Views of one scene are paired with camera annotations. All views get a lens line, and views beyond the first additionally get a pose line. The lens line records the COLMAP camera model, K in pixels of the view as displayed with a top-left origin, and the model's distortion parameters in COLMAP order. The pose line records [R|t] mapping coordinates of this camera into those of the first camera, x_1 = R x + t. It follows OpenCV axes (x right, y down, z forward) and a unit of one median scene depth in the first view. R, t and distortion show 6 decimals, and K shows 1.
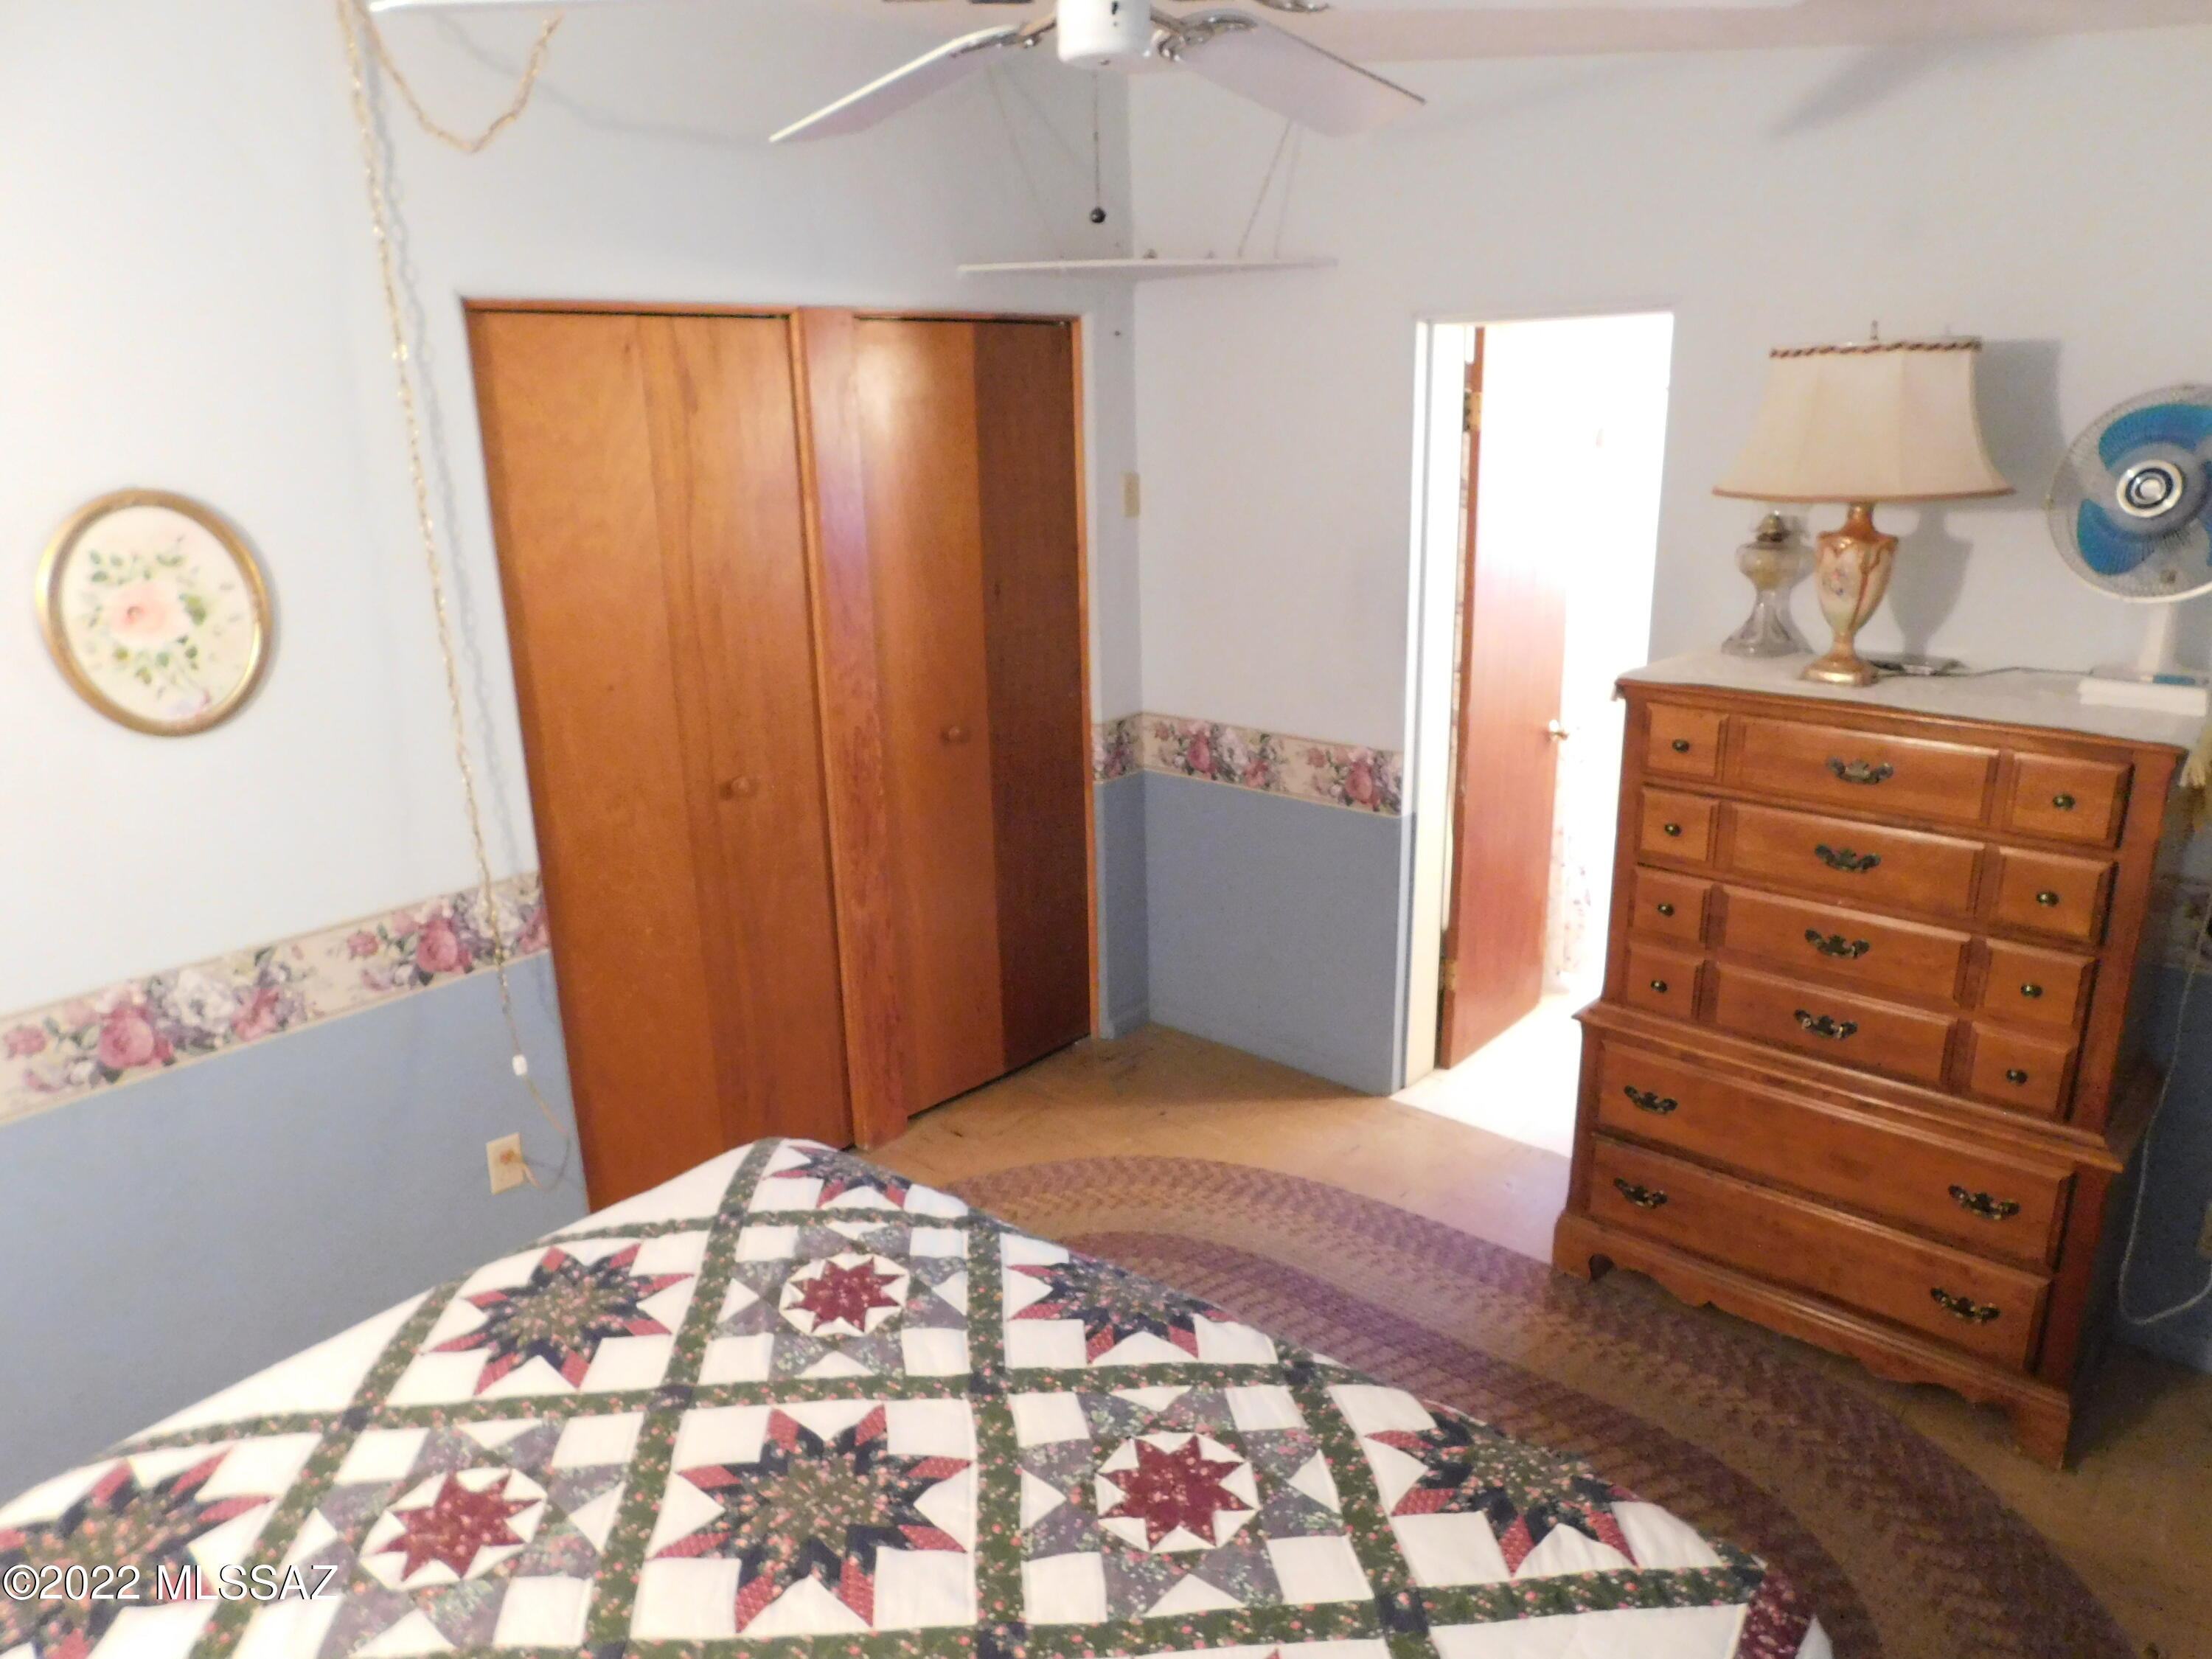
lens RADIAL K [[1469.1, 0, 1104.6], [0, 1469.1, 840.0], [0, 0, 1]] dist [-0.065414, 0.043932]
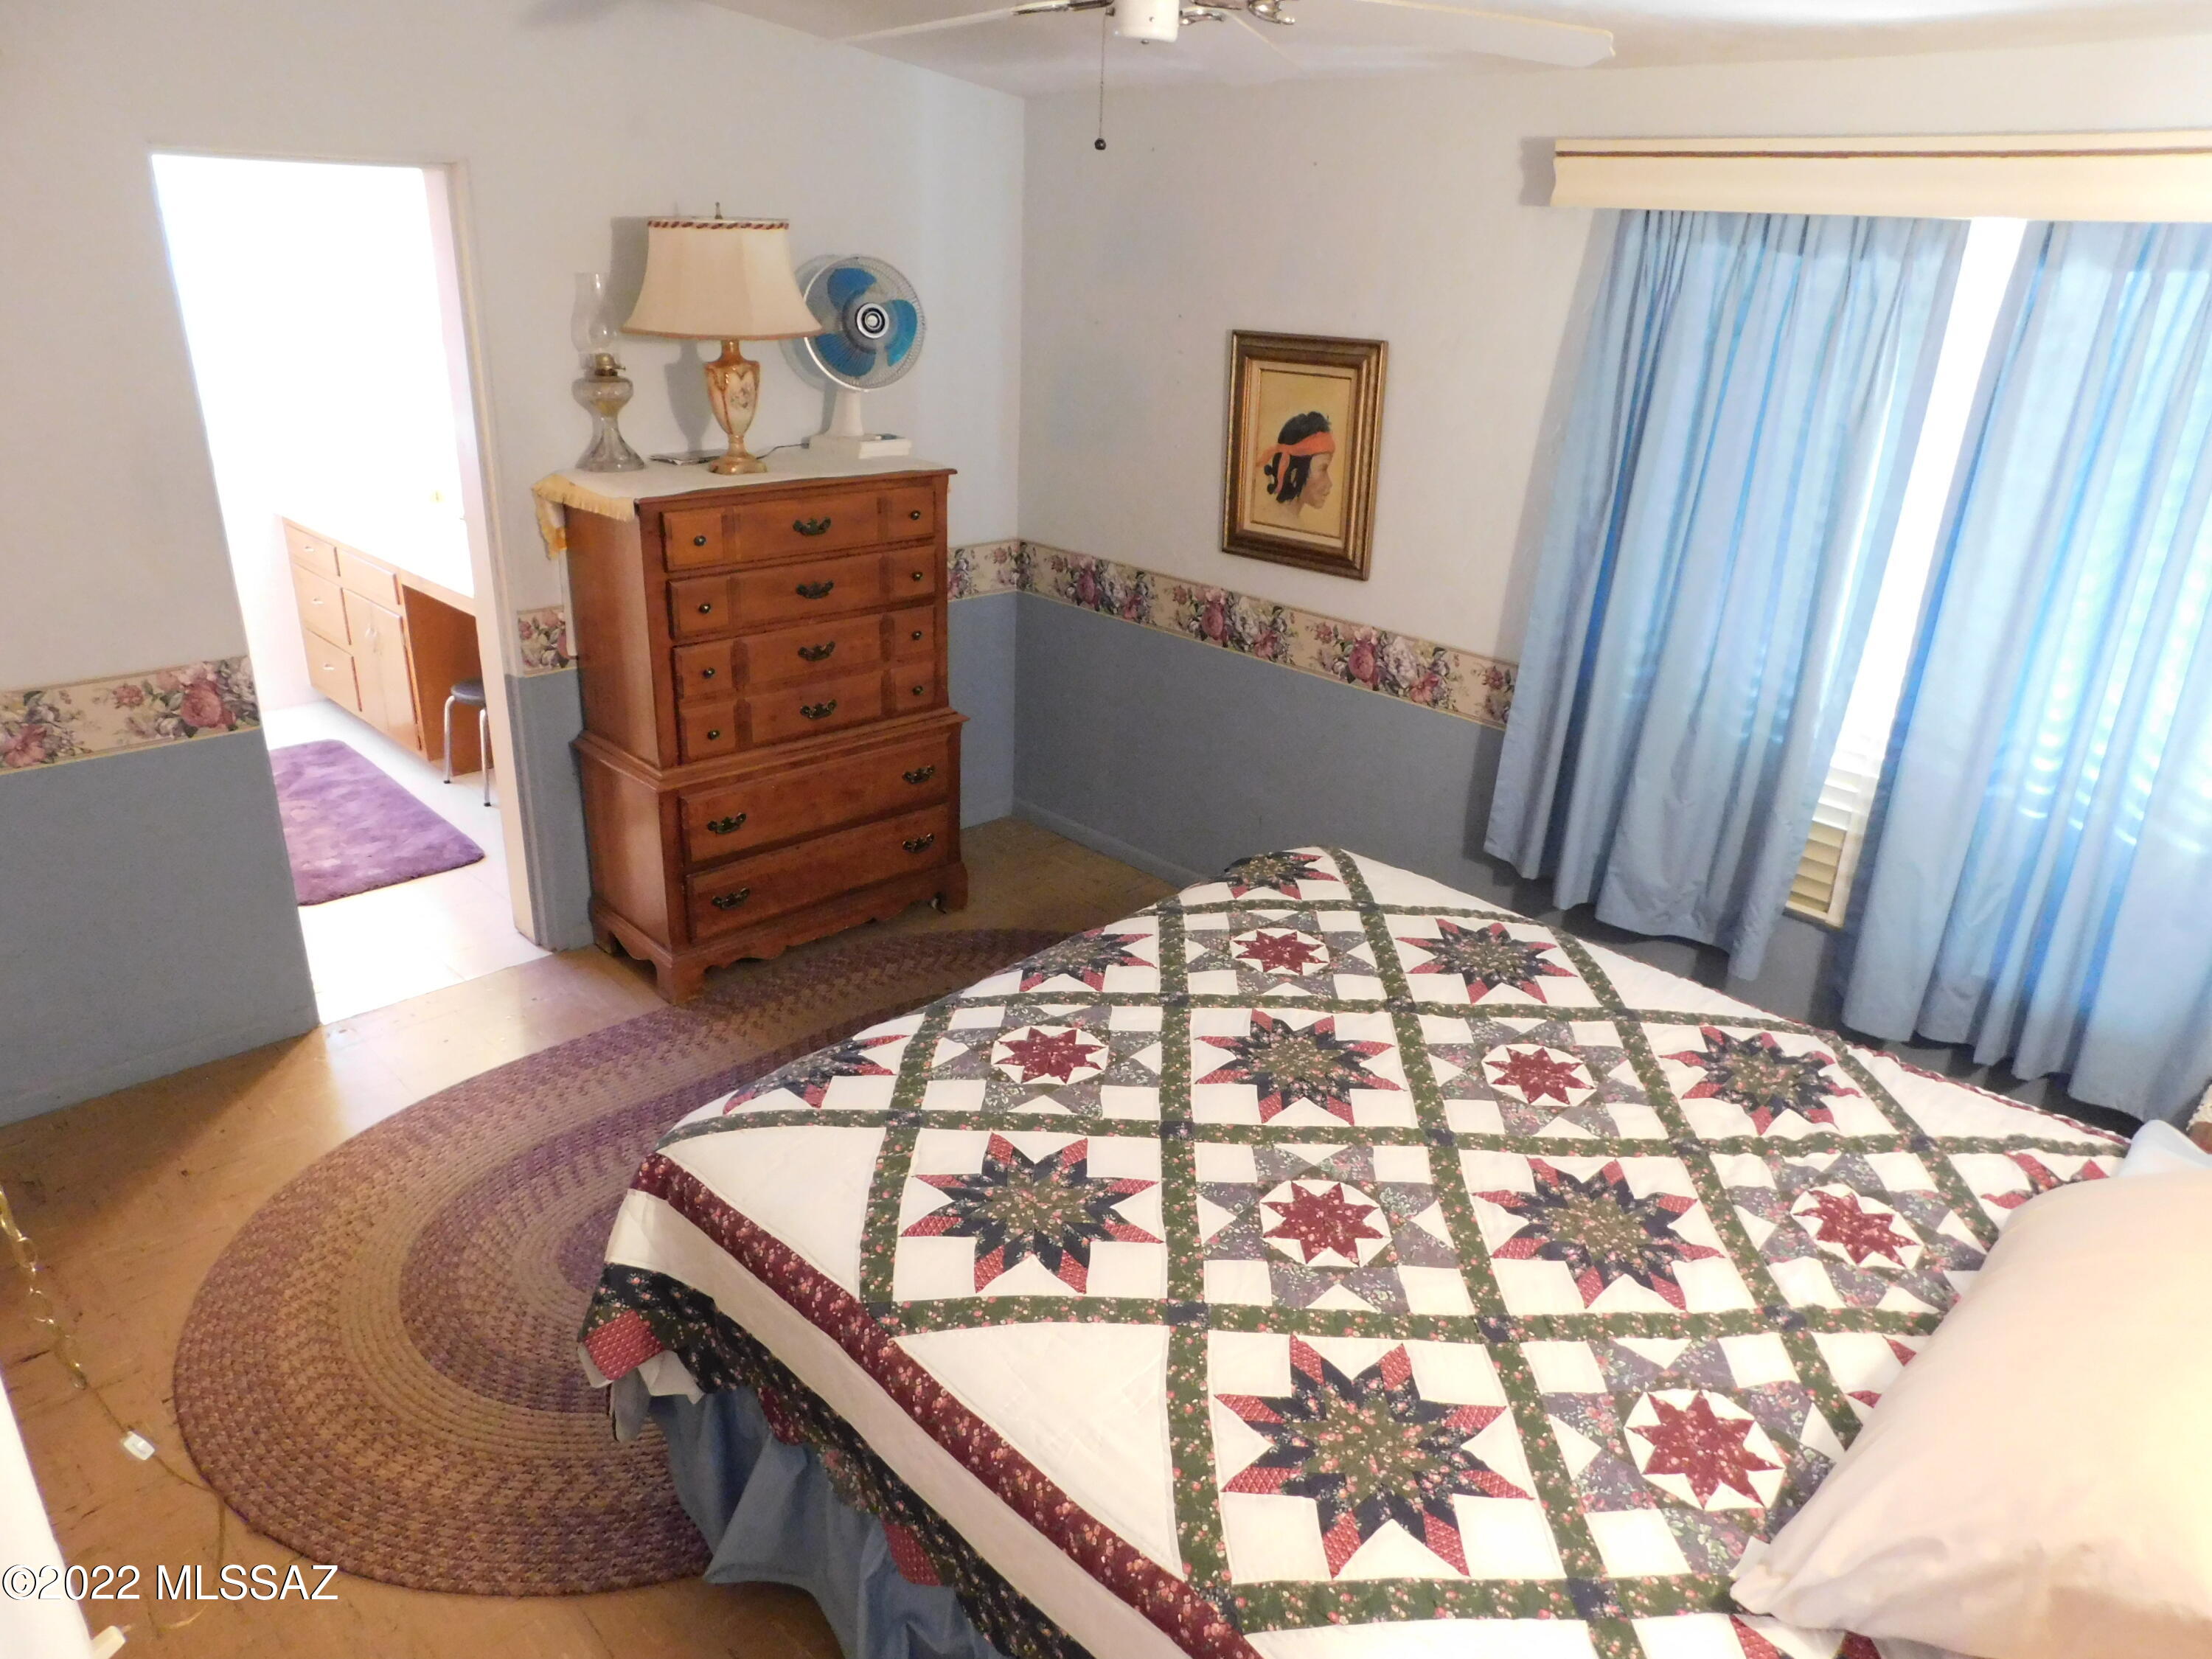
lens RADIAL K [[1469.1, 0, 1104.6], [0, 1469.1, 840.0], [0, 0, 1]] dist [-0.065414, 0.043932]
pose [[0.072885, -0.360000, 0.930101, -1.161307], [0.252080, 0.908951, 0.332060, -0.219459], [-0.964958, 0.210258, 0.156998, 0.701469]]
